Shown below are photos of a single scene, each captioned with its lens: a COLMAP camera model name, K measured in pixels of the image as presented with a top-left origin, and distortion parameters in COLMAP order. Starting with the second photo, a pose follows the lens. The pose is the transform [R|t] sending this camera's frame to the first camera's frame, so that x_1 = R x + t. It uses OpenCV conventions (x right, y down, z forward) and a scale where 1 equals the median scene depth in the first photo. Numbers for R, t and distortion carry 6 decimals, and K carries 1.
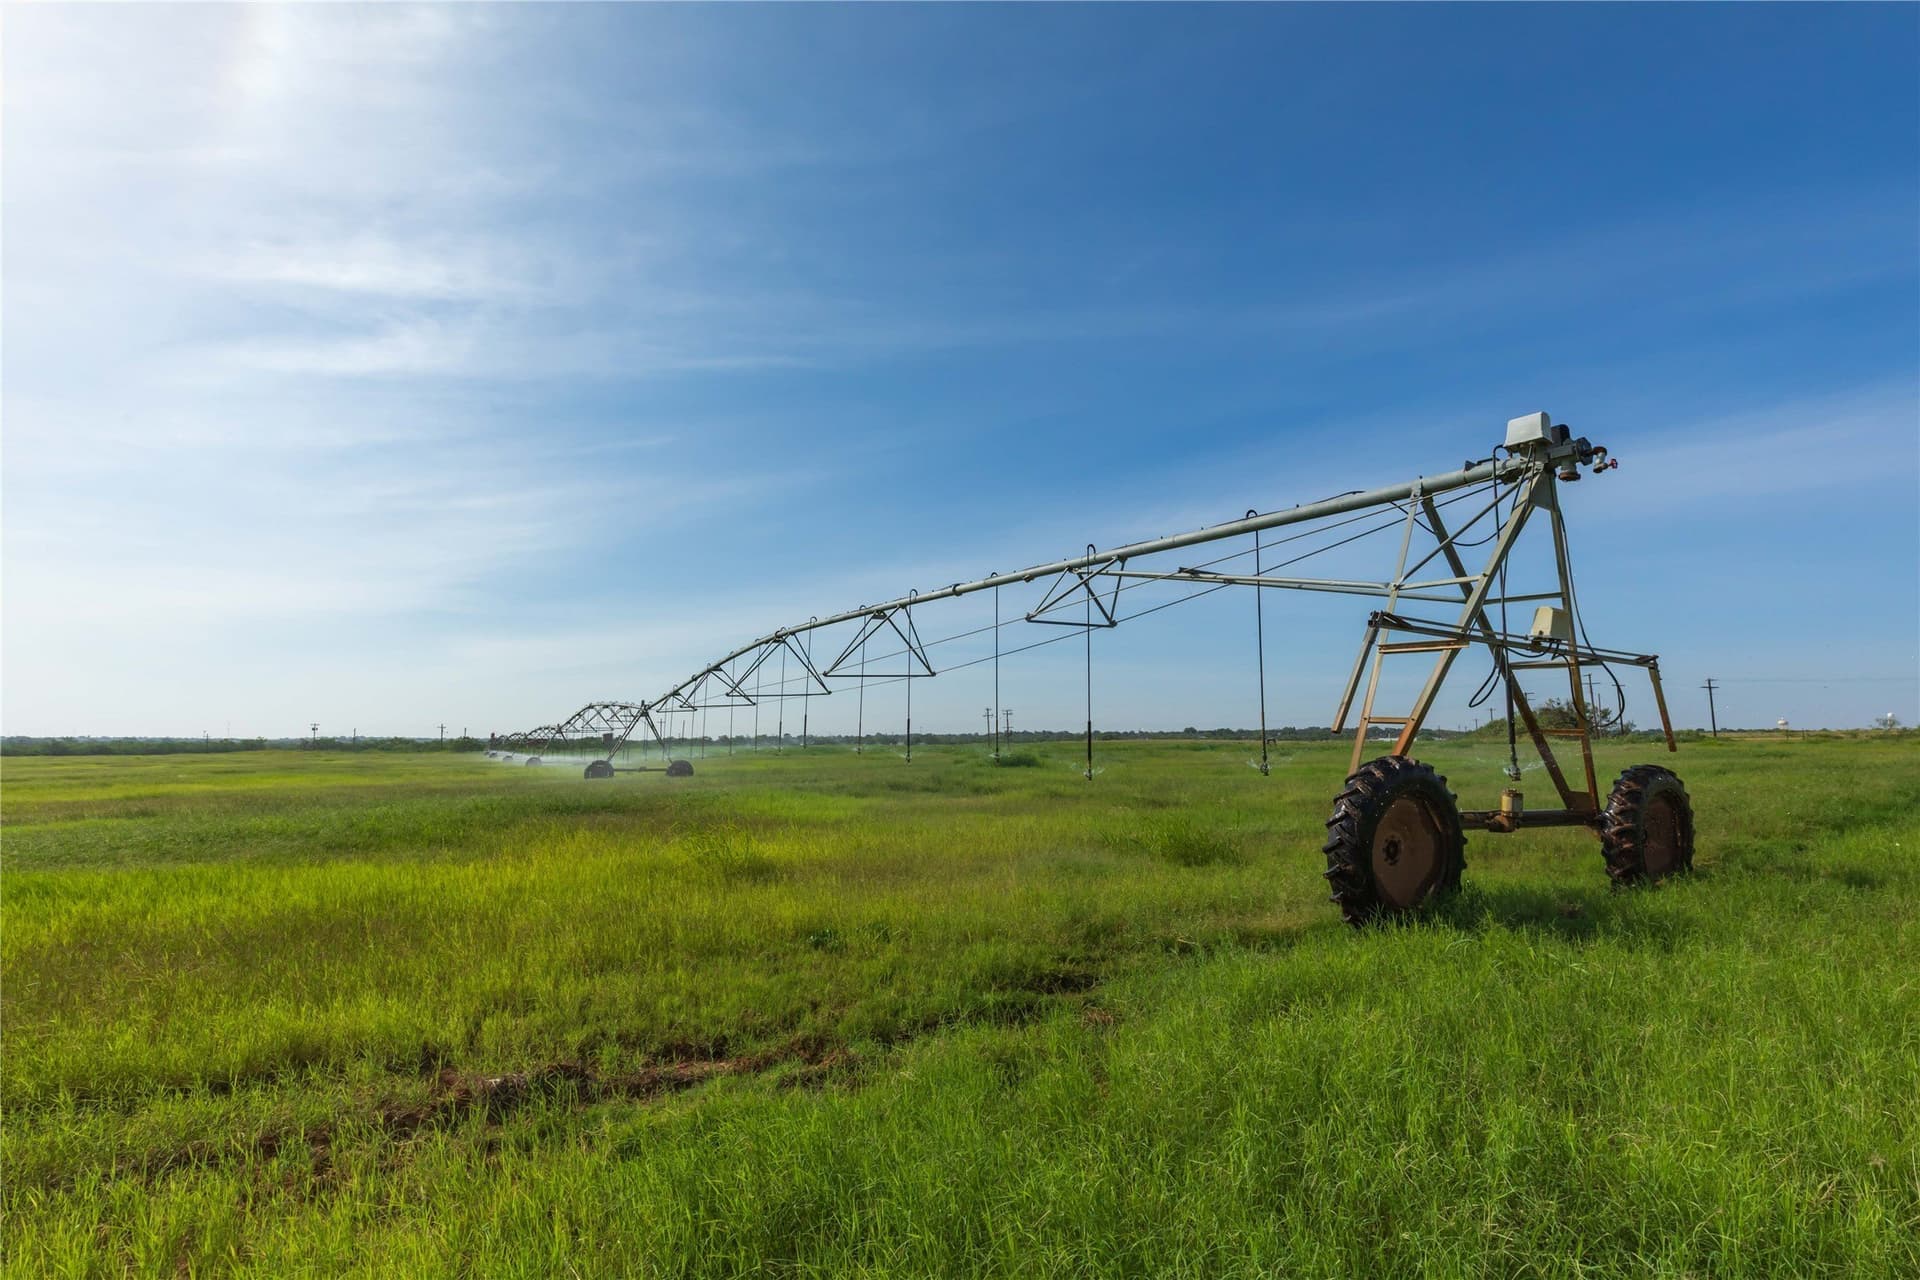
lens RADIAL K [[894.2, 0, 961.9], [0, 894.2, 662.0], [0, 0, 1]] dist [-0.001418, -0.000305]
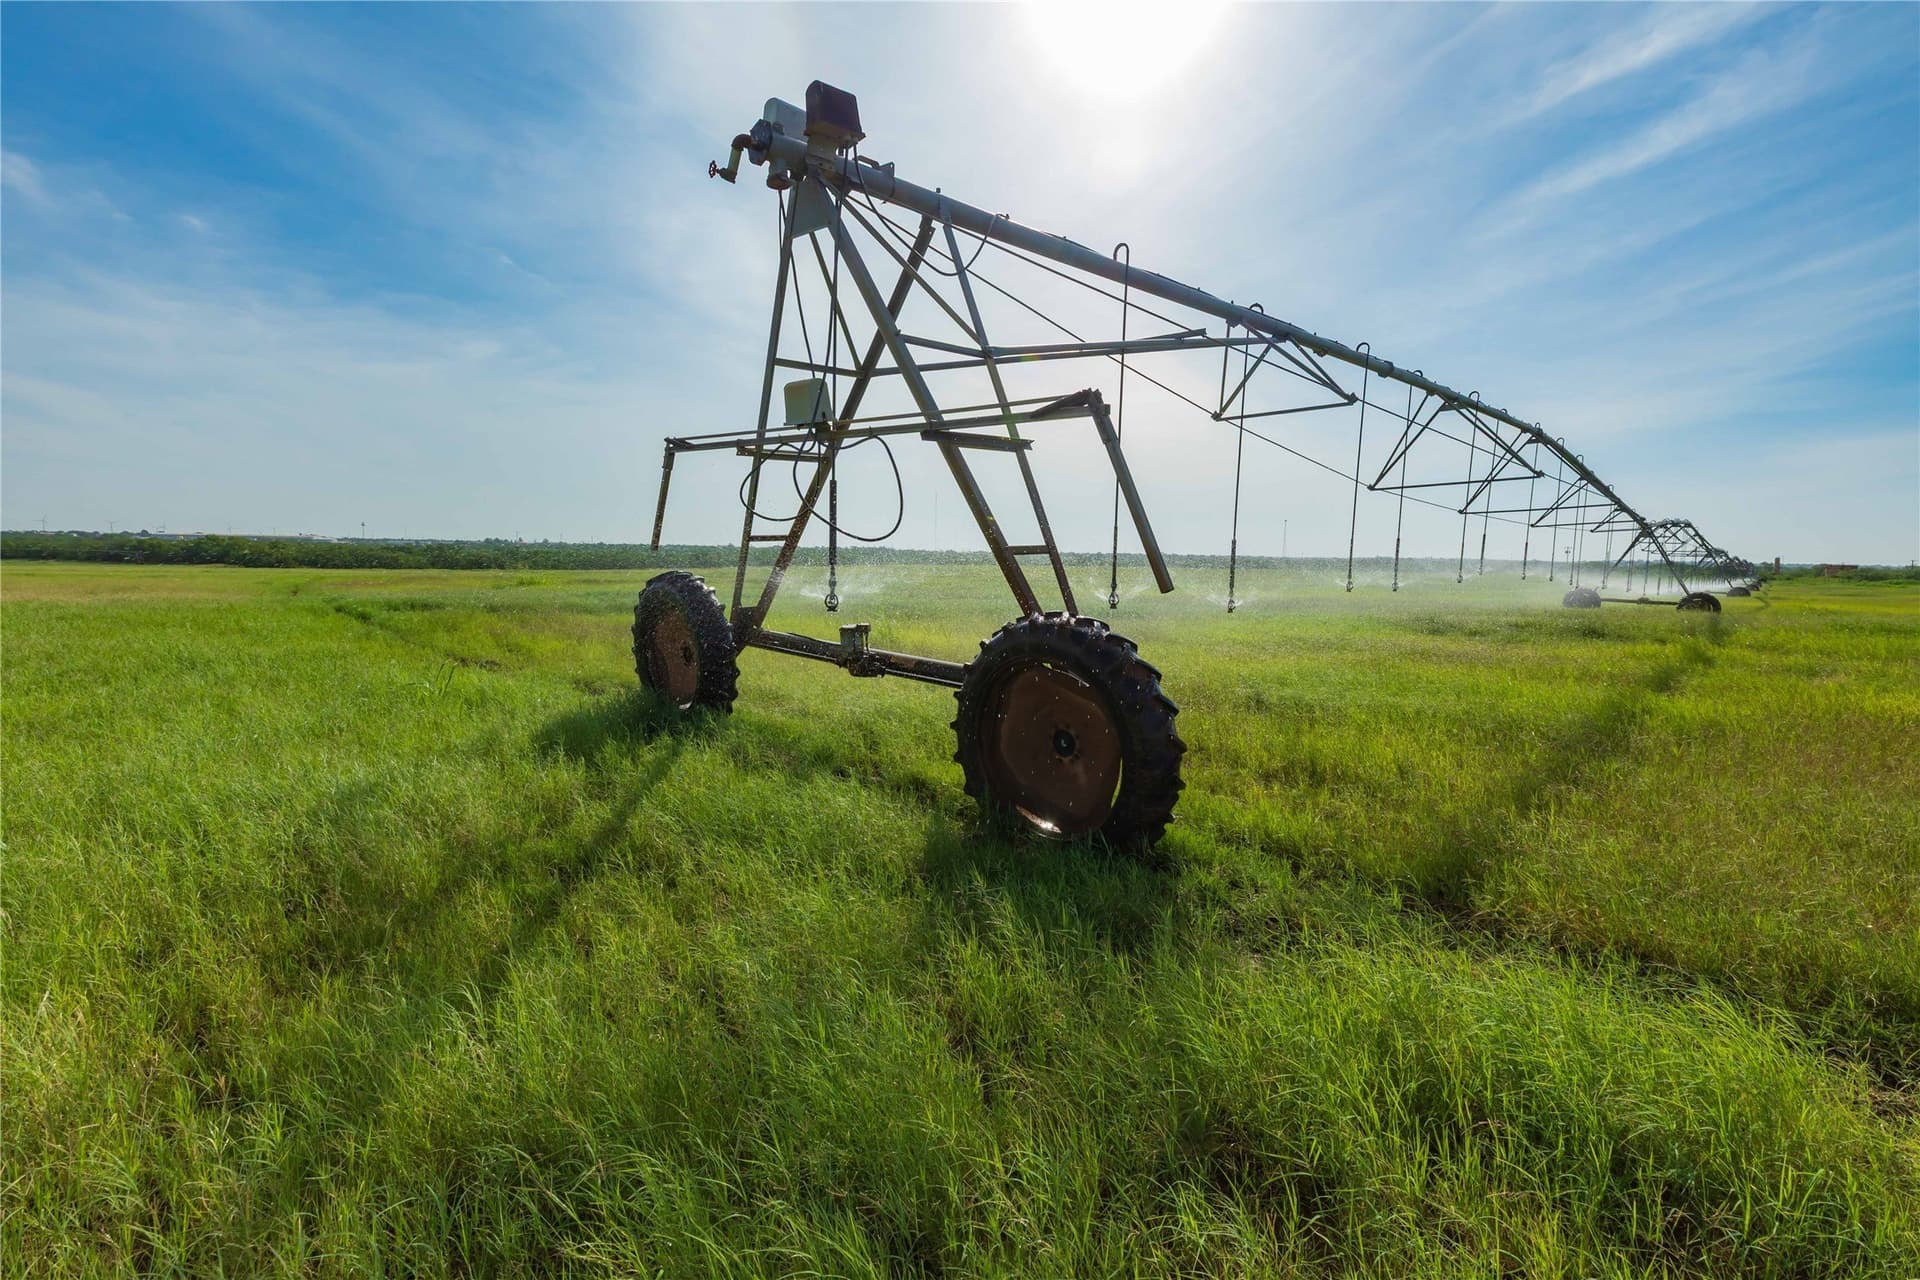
lens RADIAL K [[894.2, 0, 961.9], [0, 894.2, 662.0], [0, 0, 1]] dist [-0.001418, -0.000305]
pose [[0.224078, 0.120135, -0.967138, 0.305300], [0.070424, 0.987783, 0.139016, 0.015961], [0.972023, -0.099260, 0.212880, 0.205710]]
